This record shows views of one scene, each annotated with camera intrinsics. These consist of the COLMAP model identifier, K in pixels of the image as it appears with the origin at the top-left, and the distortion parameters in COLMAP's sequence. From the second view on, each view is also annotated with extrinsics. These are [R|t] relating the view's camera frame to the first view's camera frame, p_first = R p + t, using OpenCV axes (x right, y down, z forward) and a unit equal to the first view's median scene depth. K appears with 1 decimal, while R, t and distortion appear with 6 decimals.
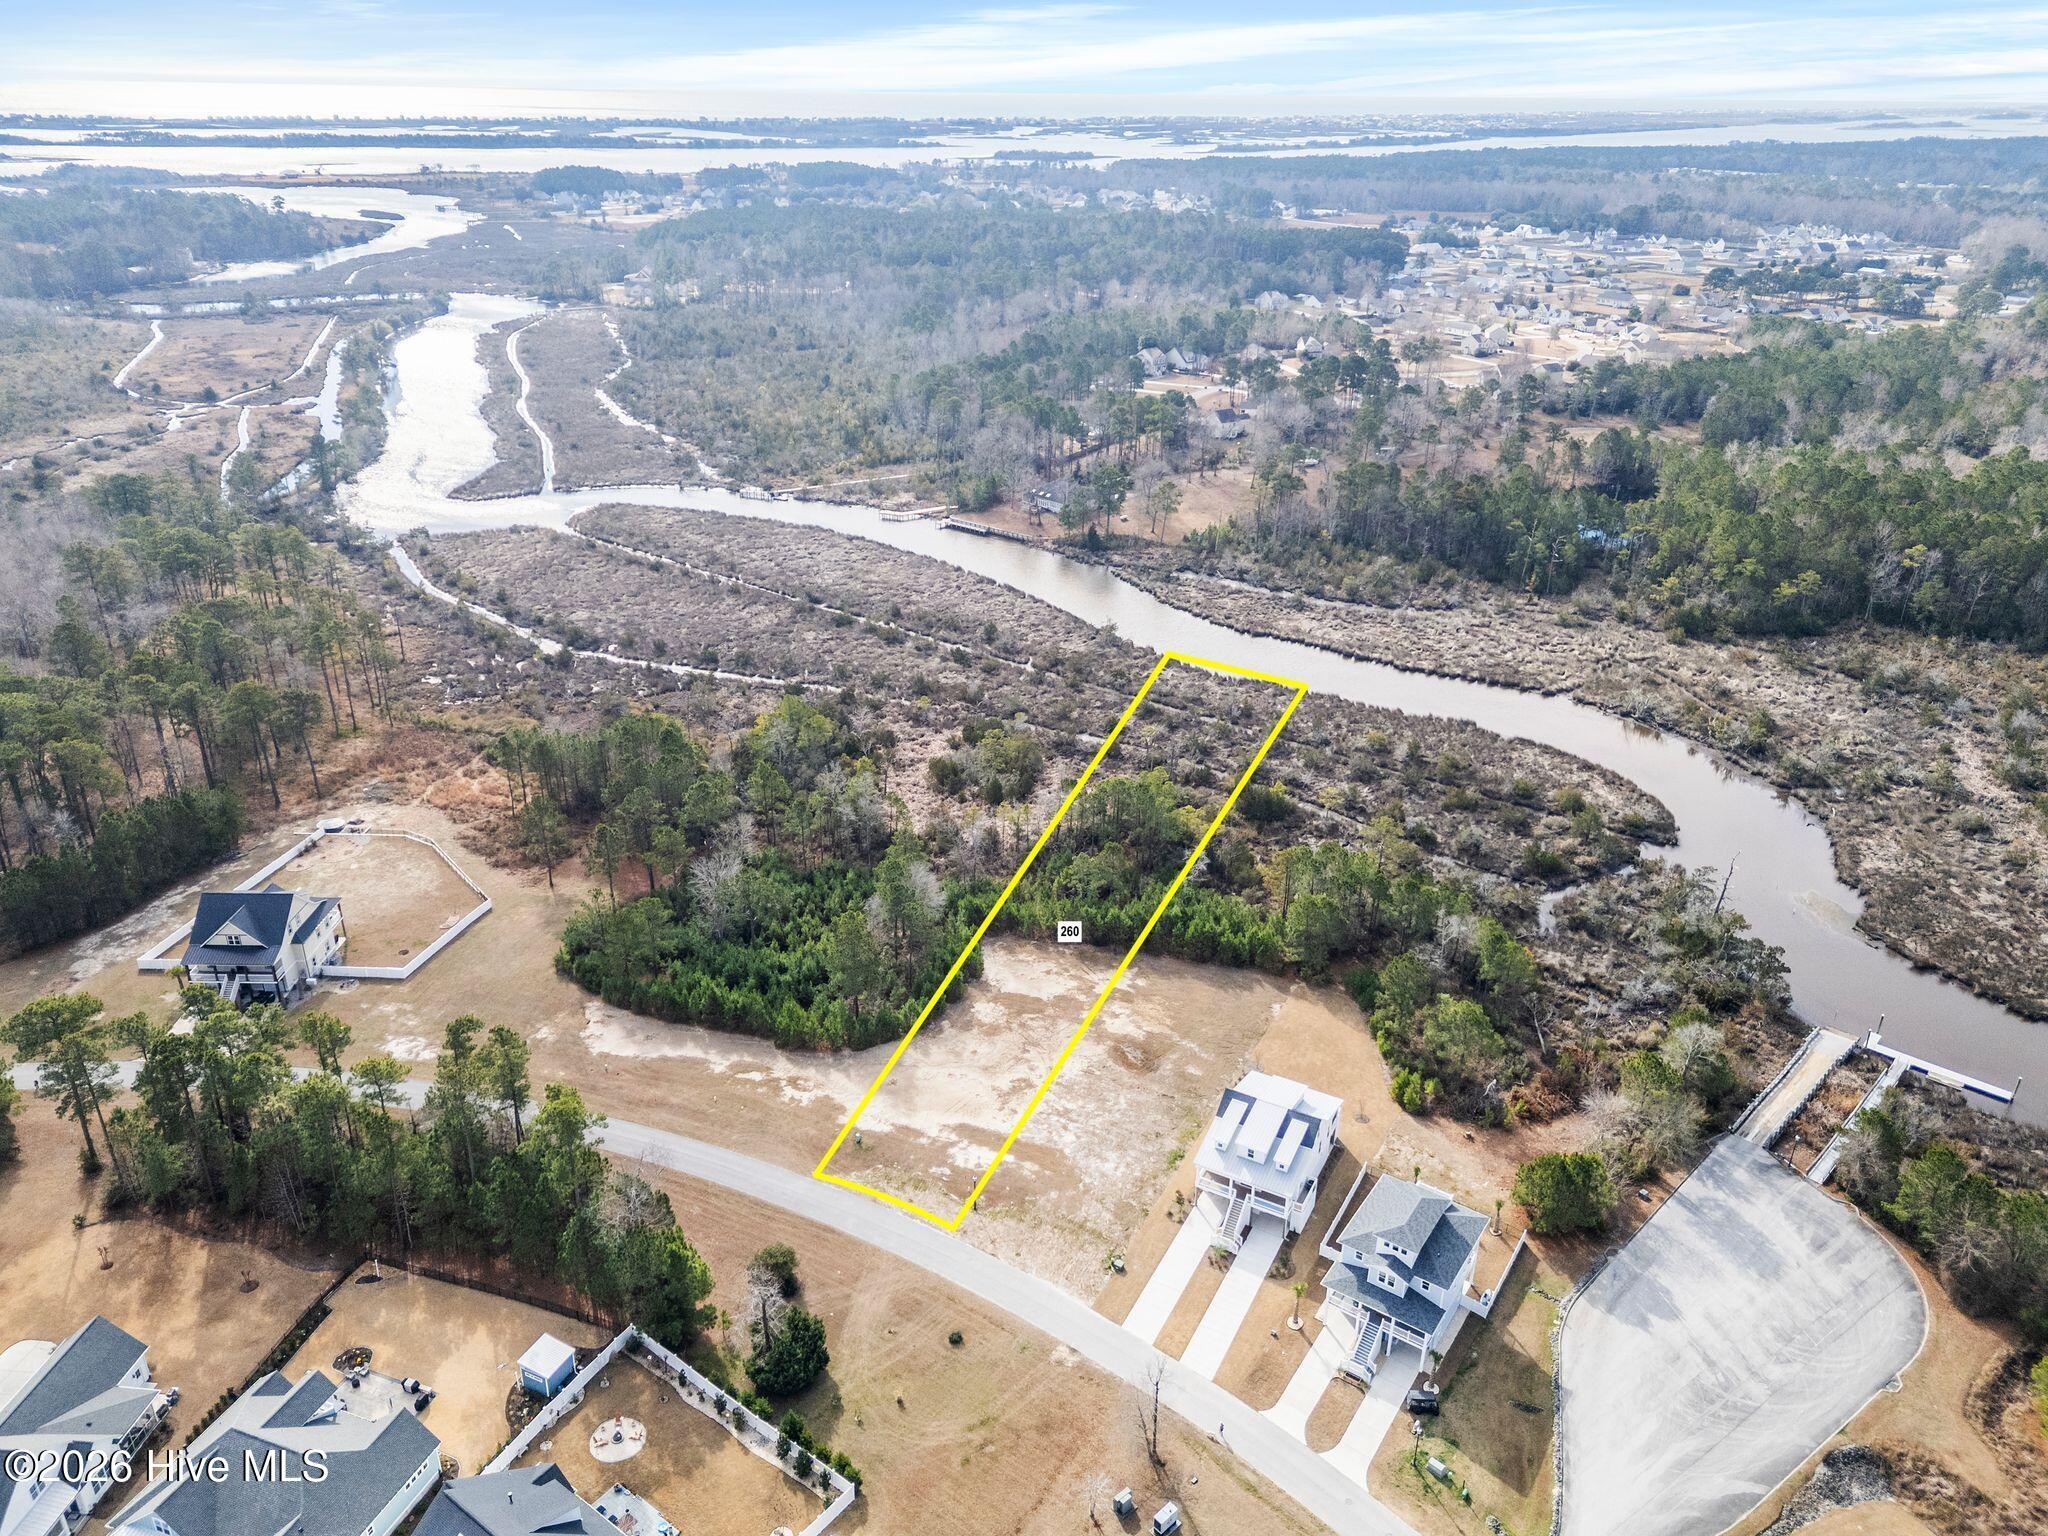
lens RADIAL K [[1420.6, 0, 1024.0], [0, 1420.6, 768.0], [0, 0, 1]] dist [0.097210, -0.092548]
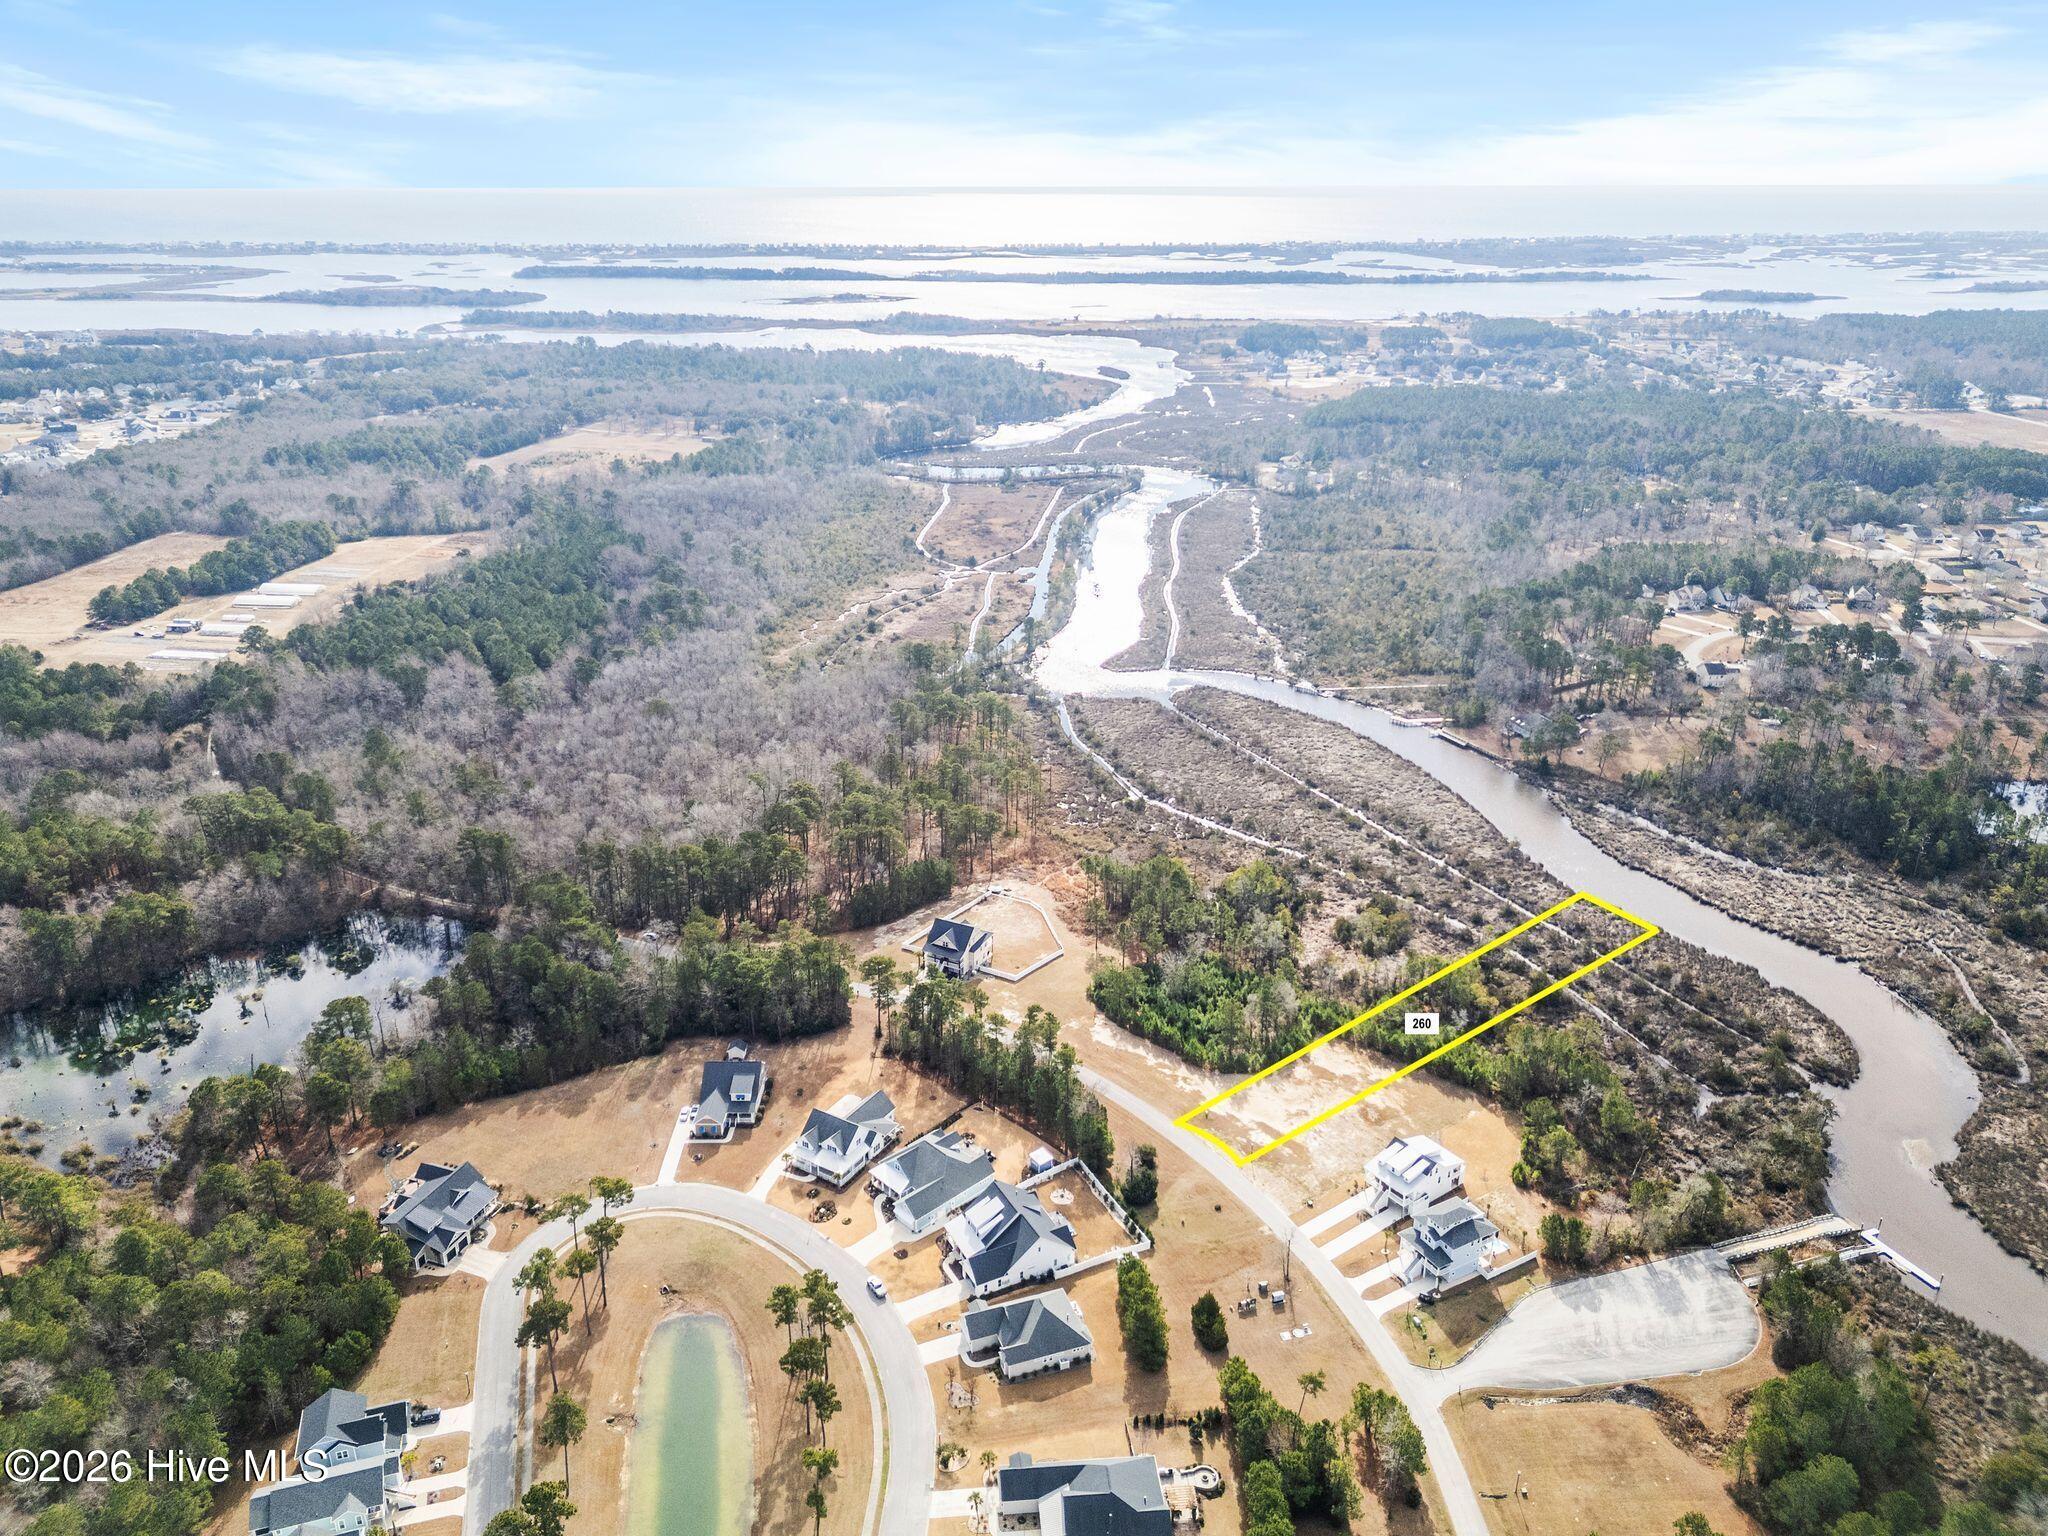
lens RADIAL K [[1420.6, 0, 1024.0], [0, 1420.6, 768.0], [0, 0, 1]] dist [0.097210, -0.092548]
pose [[0.896067, 0.152297, -0.416976, 0.243059], [-0.175075, 0.984414, -0.016683, -0.077182], [0.407936, 0.087951, 0.908764, -0.550300]]
